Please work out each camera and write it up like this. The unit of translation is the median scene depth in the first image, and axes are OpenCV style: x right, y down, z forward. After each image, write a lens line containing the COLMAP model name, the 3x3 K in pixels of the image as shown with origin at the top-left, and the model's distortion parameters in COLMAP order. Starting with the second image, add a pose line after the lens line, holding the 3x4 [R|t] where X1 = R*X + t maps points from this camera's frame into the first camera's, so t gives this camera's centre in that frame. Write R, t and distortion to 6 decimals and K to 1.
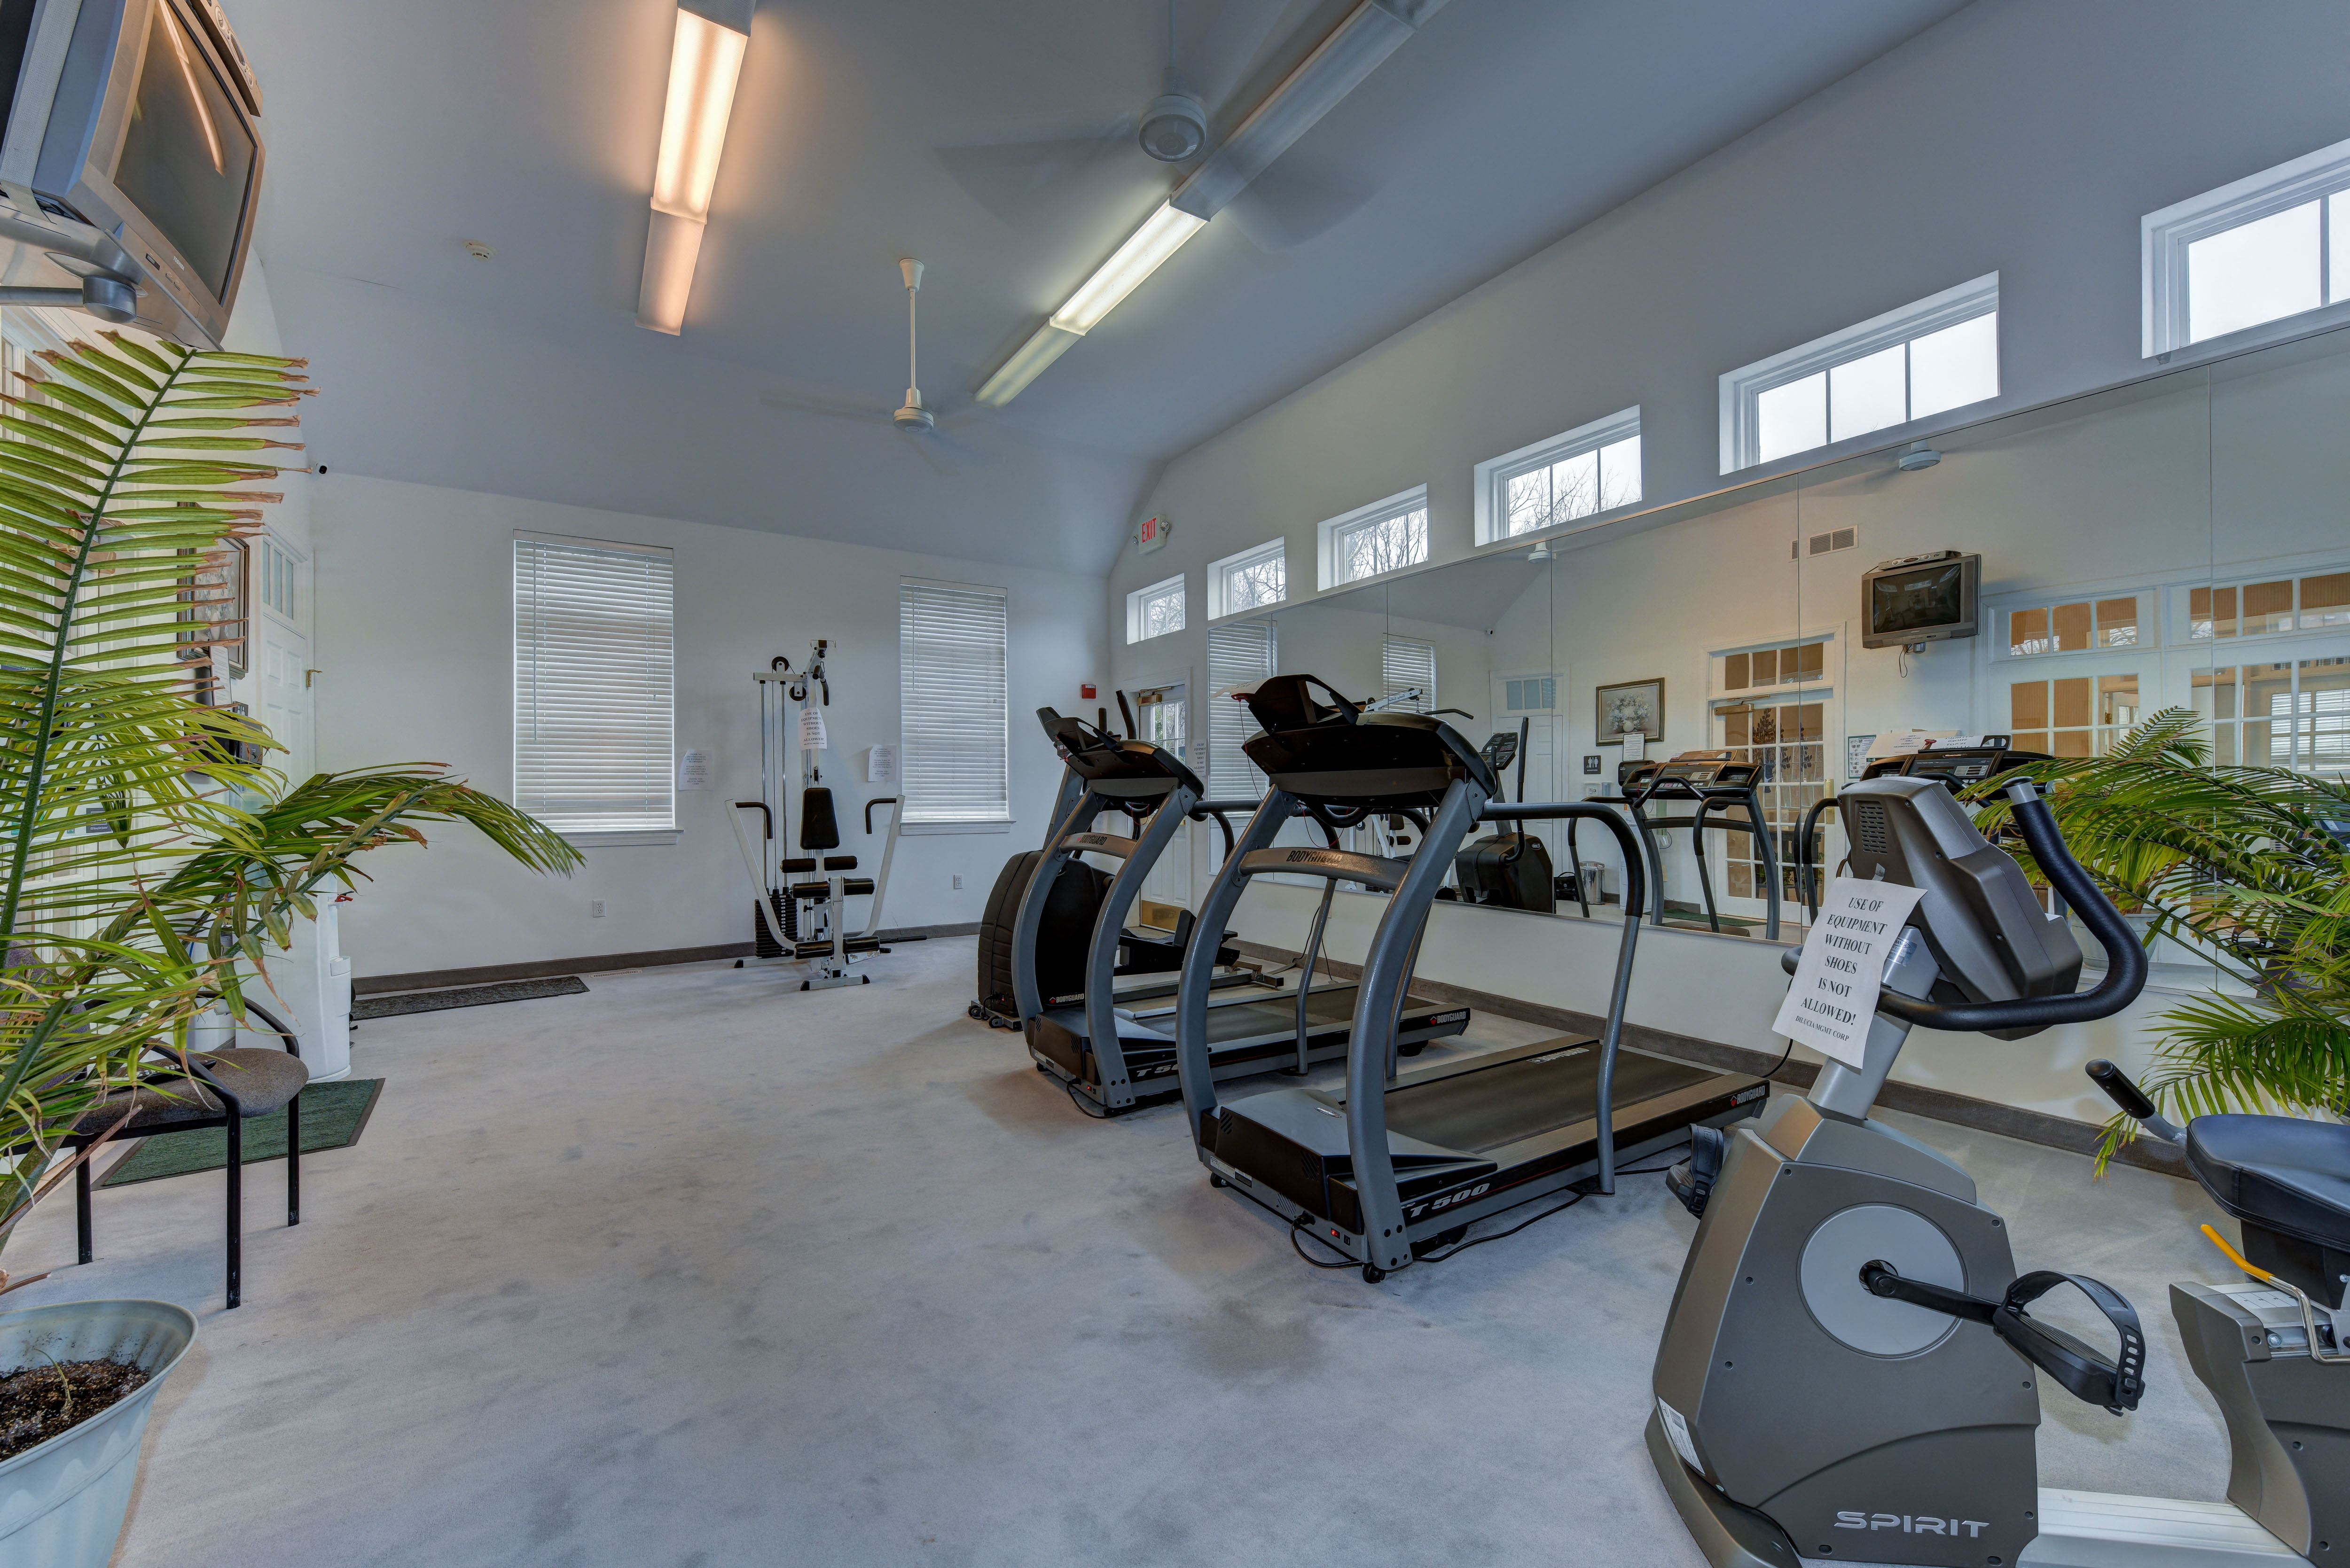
lens RADIAL K [[913.3, 0, 1170.0], [0, 913.3, 789.8], [0, 0, 1]] dist [0.000337, 0.000011]
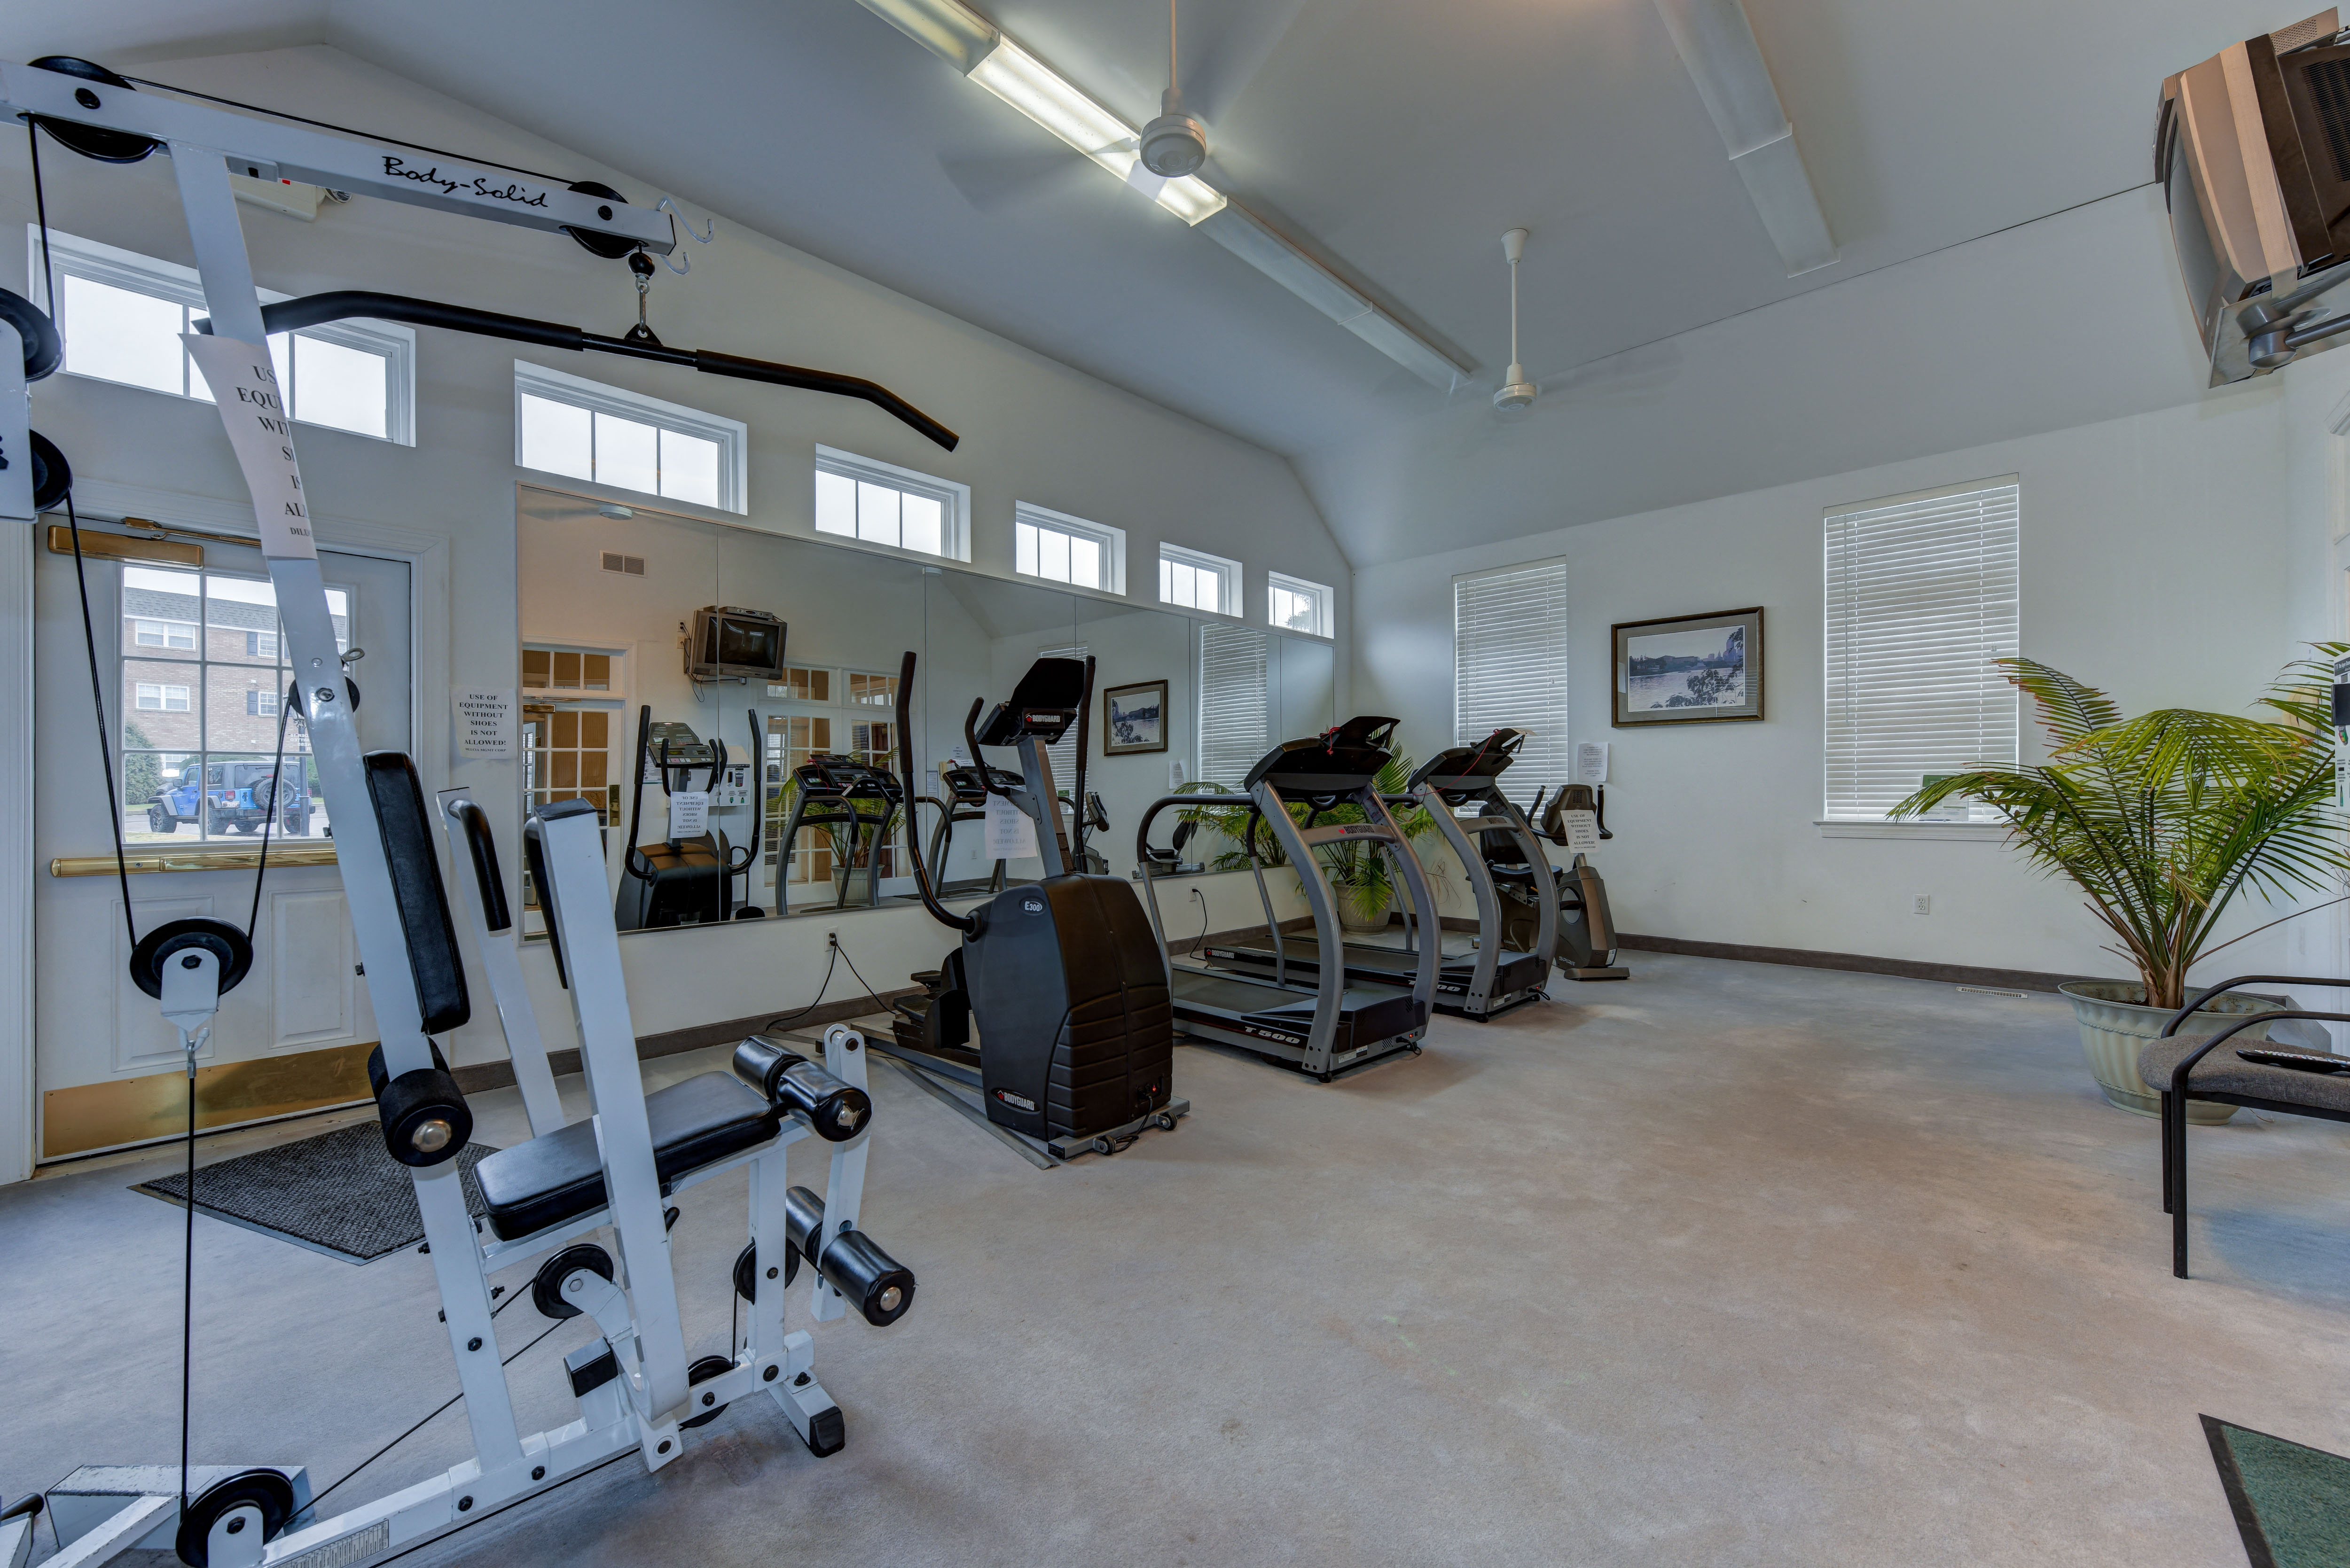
lens RADIAL K [[913.3, 0, 1172.2], [0, 913.3, 792.6], [0, 0, 1]] dist [0.000337, 0.000011]
pose [[-0.212698, 0.008689, 0.977079, -0.451564], [-0.002485, 0.999952, -0.009433, 0.005349], [-0.977115, -0.004434, -0.212667, 0.586282]]
